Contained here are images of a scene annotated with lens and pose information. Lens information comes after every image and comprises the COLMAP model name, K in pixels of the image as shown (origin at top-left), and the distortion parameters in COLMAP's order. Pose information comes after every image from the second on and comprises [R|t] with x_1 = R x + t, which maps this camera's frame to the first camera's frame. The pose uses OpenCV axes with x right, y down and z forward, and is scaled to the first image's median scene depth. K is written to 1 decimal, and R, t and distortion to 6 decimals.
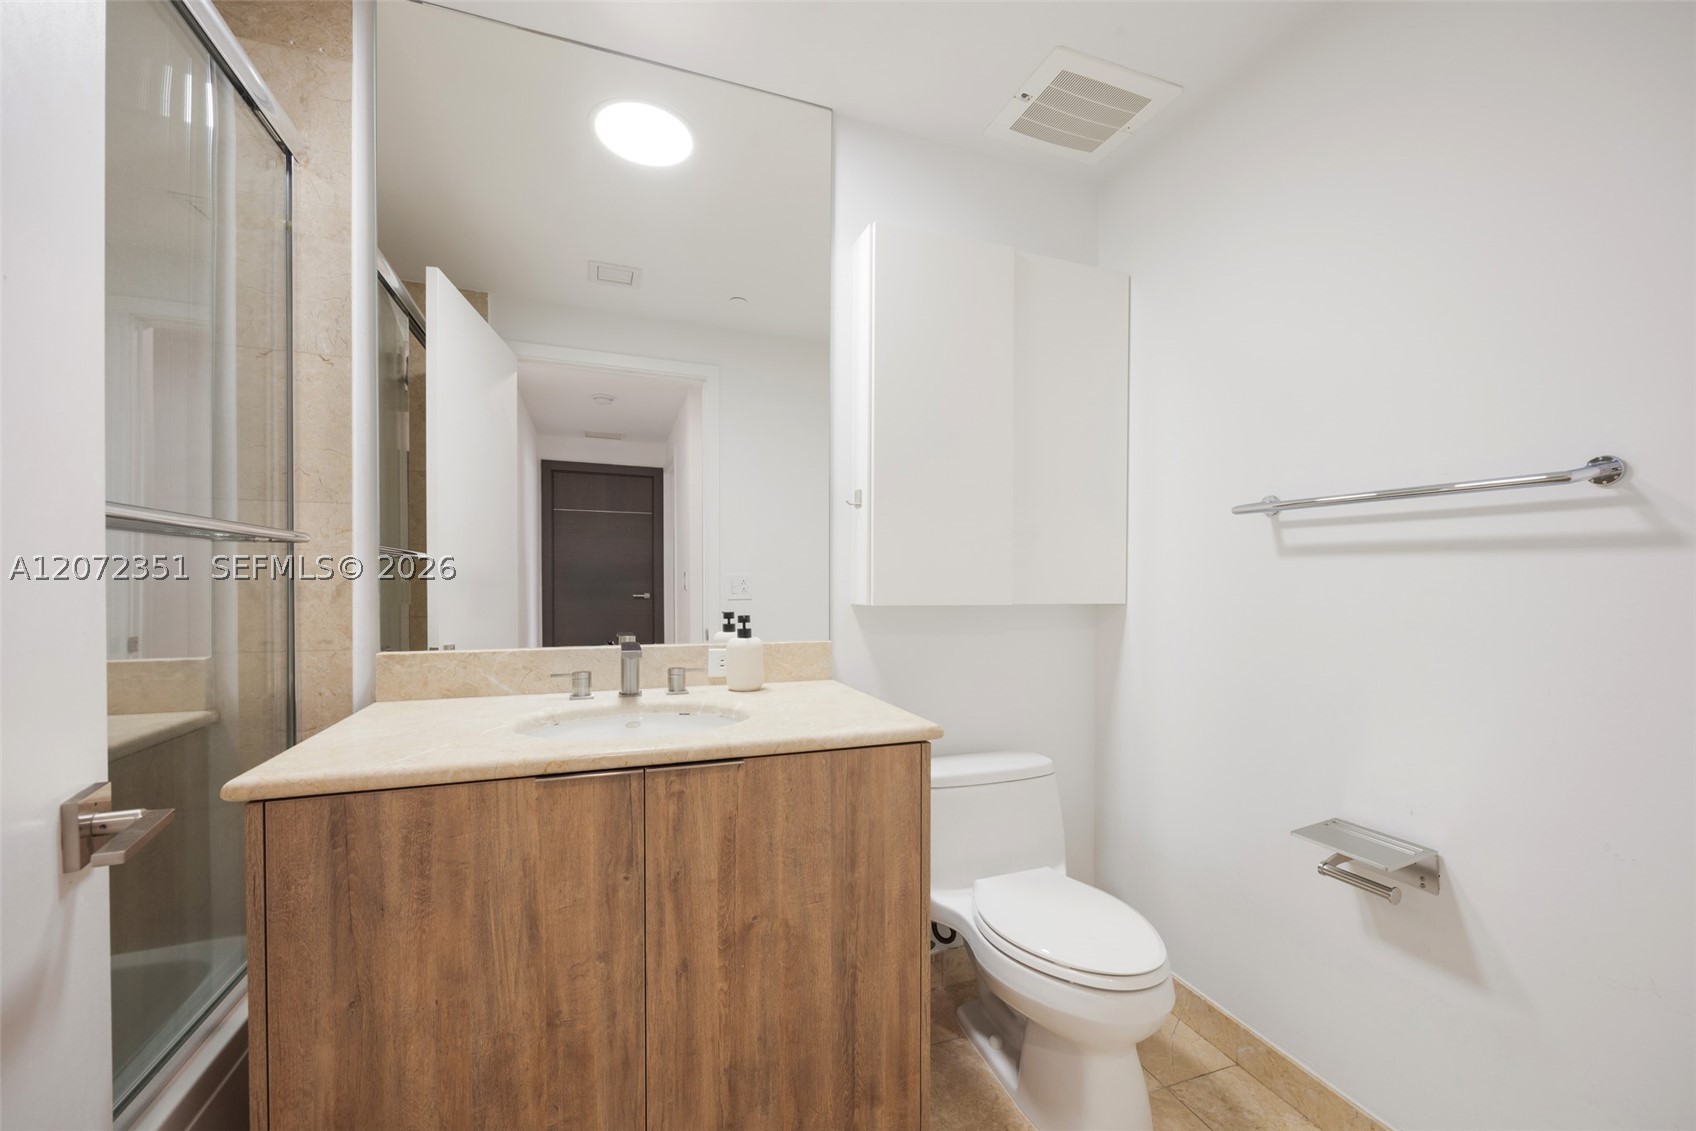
lens RADIAL K [[669.7, 0, 855.7], [0, 669.7, 581.4], [0, 0, 1]] dist [-0.004455, -0.000325]
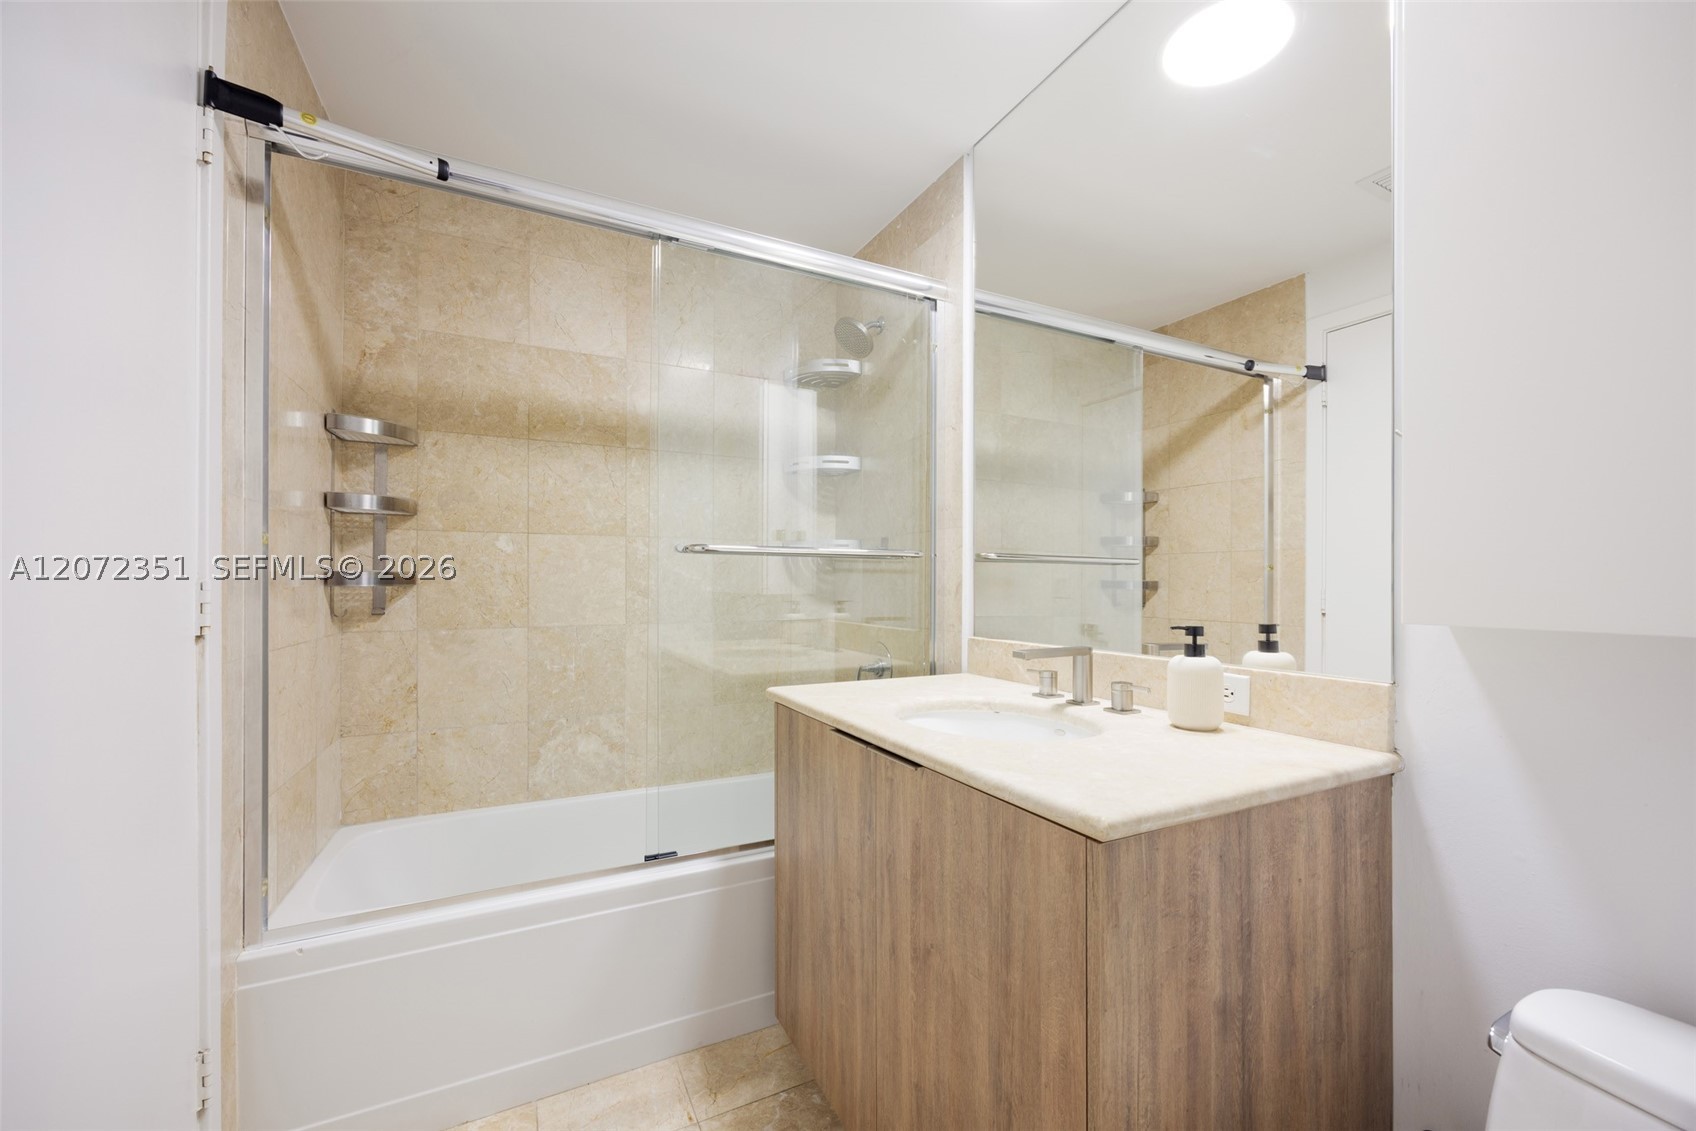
lens RADIAL K [[669.7, 0, 856.8], [0, 669.7, 574.6], [0, 0, 1]] dist [-0.004455, -0.000325]
pose [[0.118016, -0.021357, -0.992782, 0.724413], [0.001659, 0.999772, -0.021311, 0.013233], [0.993010, 0.000868, 0.118025, 0.755048]]
